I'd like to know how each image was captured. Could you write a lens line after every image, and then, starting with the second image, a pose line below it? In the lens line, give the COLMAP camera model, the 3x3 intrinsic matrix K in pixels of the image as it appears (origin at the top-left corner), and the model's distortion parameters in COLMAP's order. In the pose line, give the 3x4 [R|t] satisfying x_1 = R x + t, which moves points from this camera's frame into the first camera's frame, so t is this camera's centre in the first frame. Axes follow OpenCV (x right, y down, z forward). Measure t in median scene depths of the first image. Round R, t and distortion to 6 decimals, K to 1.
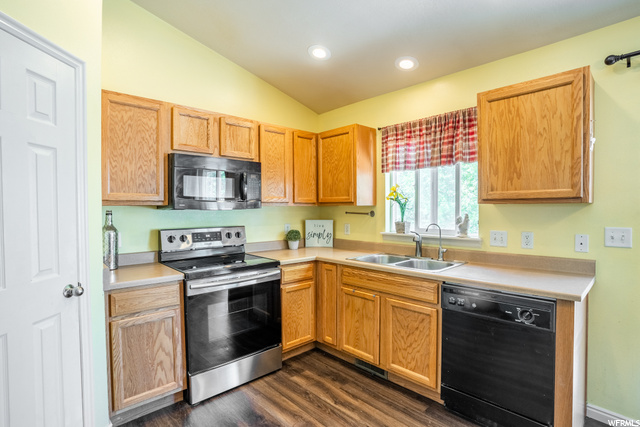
lens RADIAL K [[319.6, 0, 320.0], [0, 319.6, 213.5], [0, 0, 1]] dist [-0.080018, 0.032667]
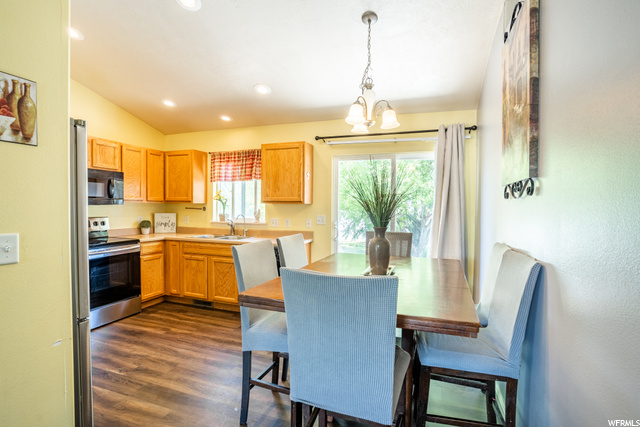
lens RADIAL K [[319.6, 0, 320.0], [0, 319.6, 213.5], [0, 0, 1]] dist [-0.080018, 0.032667]
pose [[0.886029, 0.000440, 0.463629, -0.049995], [-0.004418, 0.999962, 0.007493, 0.010588], [-0.463609, -0.008687, 0.885998, -0.651130]]
